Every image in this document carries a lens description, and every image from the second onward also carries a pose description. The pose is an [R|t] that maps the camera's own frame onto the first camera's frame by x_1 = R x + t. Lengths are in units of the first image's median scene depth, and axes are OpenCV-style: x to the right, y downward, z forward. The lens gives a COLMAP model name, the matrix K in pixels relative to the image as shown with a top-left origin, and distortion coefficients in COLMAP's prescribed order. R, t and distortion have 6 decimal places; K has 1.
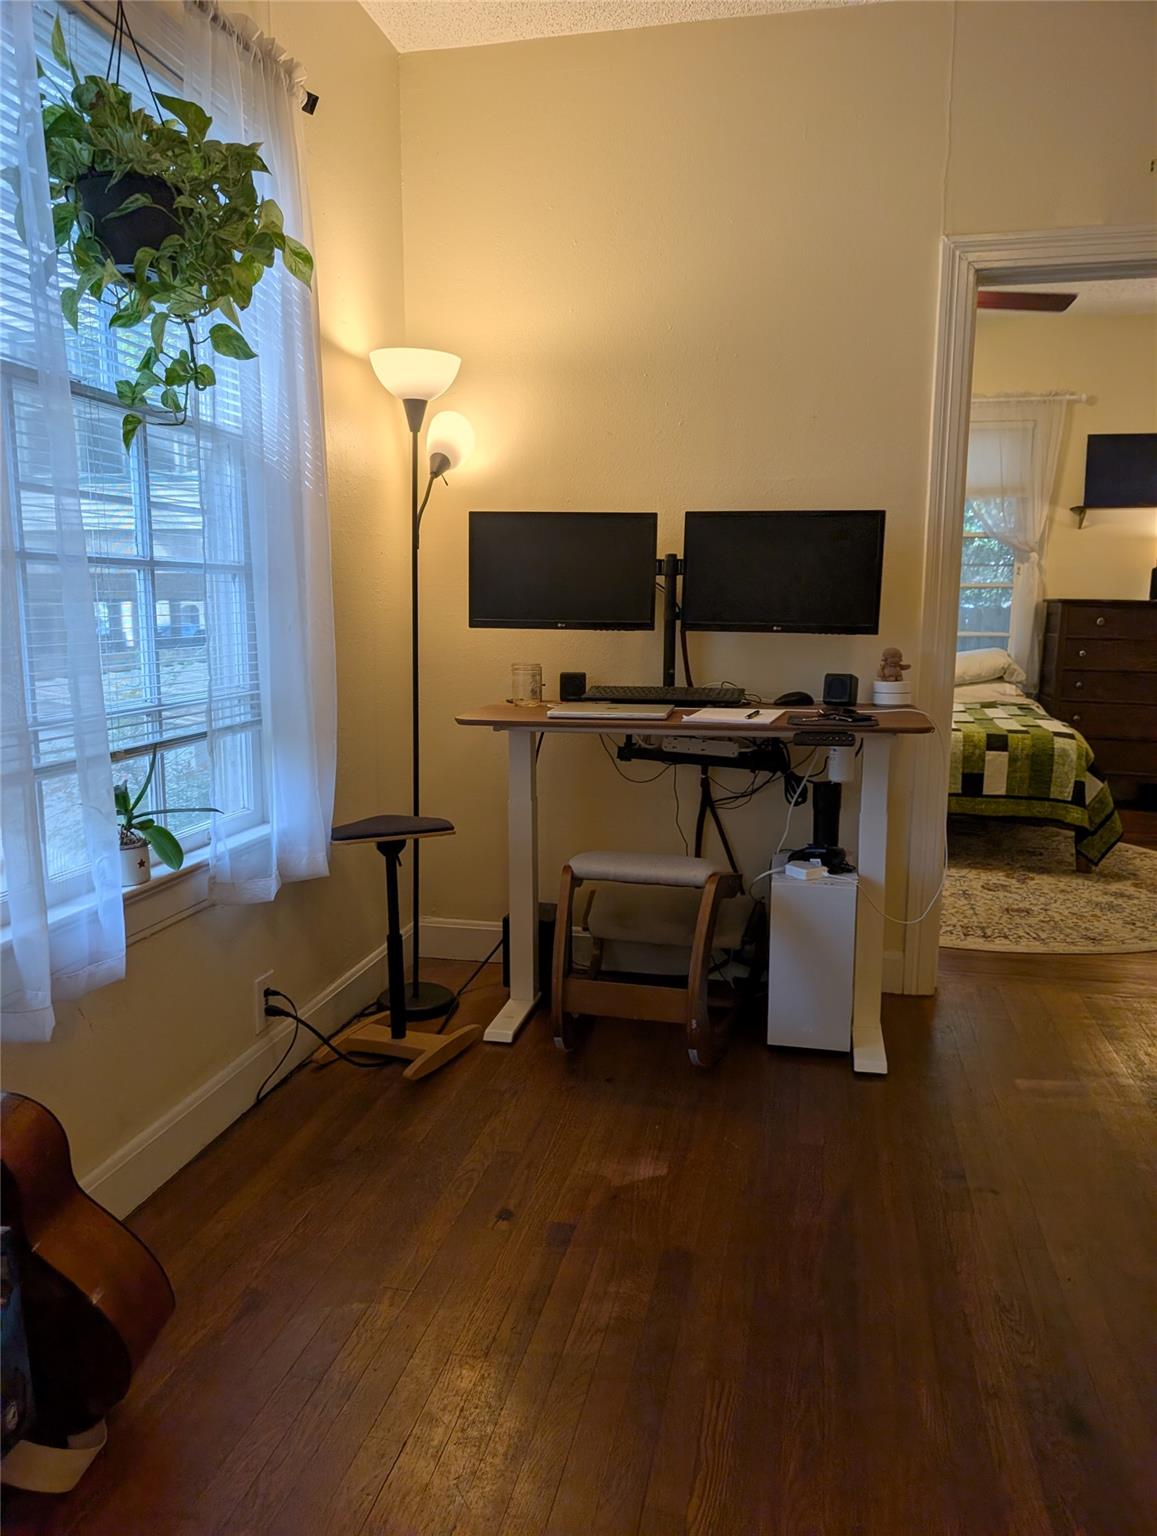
lens RADIAL K [[1159.1, 0, 578.5], [0, 1159.1, 768.0], [0, 0, 1]] dist [0.001838, 0.003929]
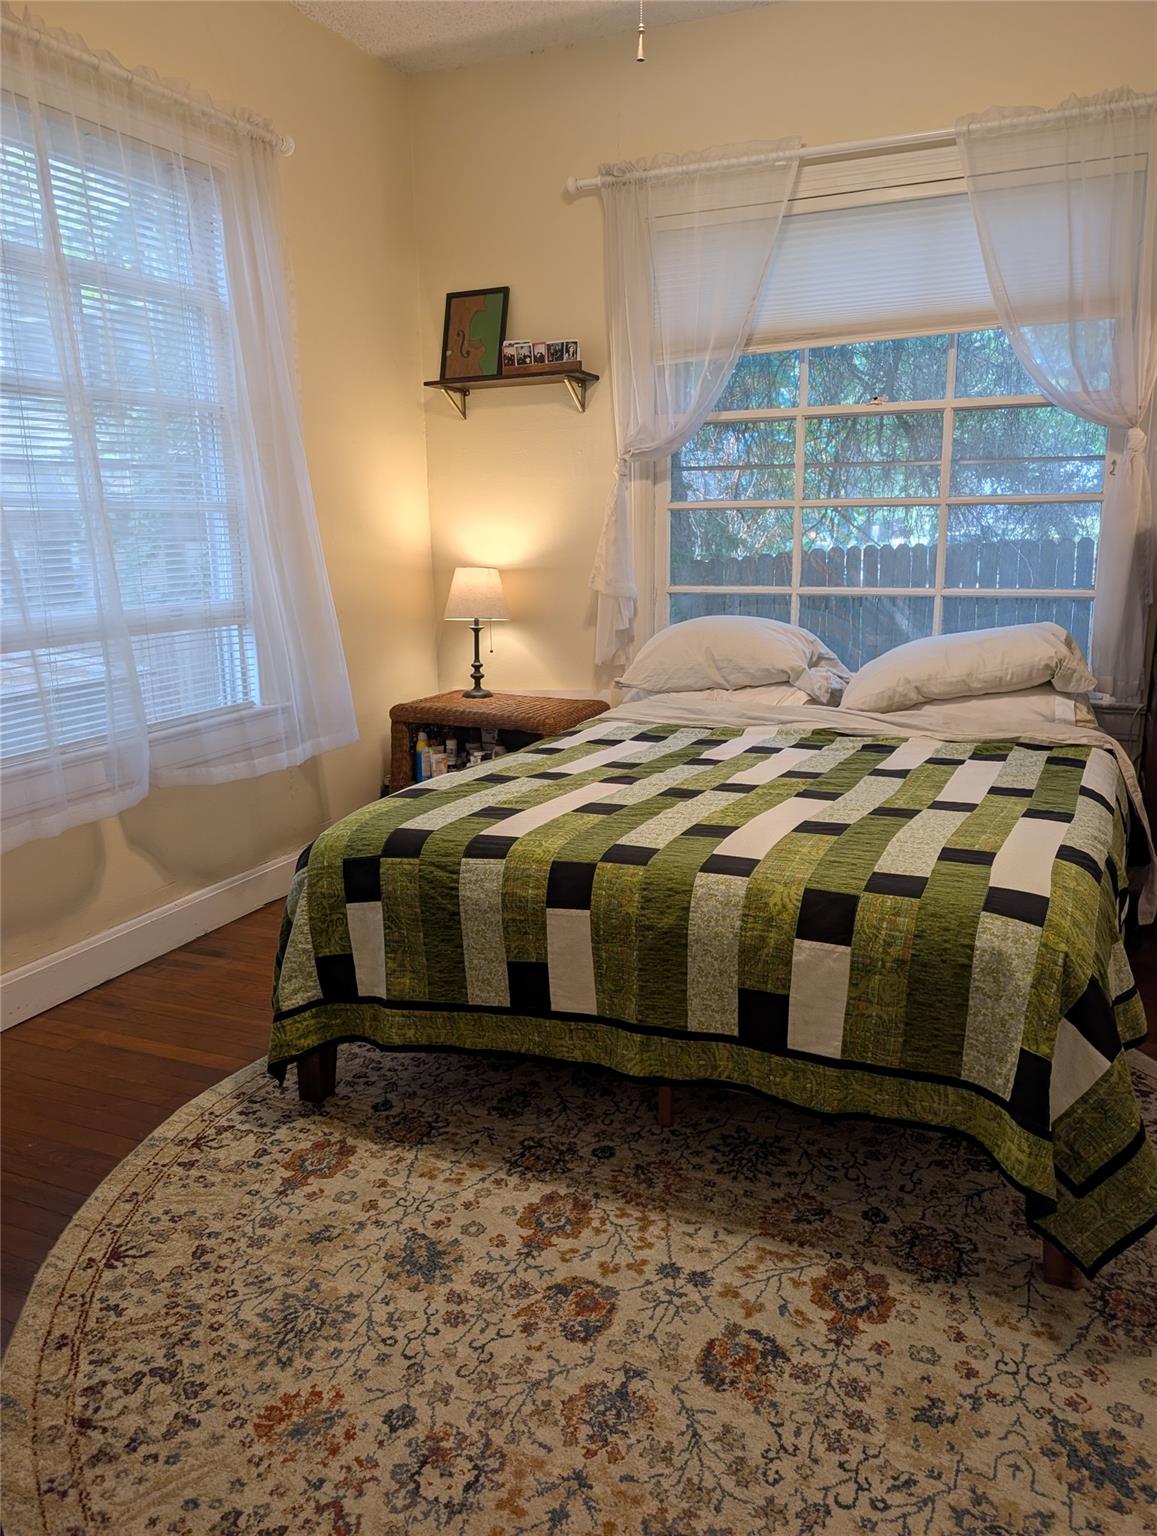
lens RADIAL K [[1159.1, 0, 578.5], [0, 1159.1, 768.0], [0, 0, 1]] dist [0.001838, 0.003929]
pose [[0.977435, 0.020914, -0.210197, 0.363074], [-0.008841, 0.998265, 0.058215, -0.092114], [0.211050, -0.055043, 0.975924, 0.622754]]
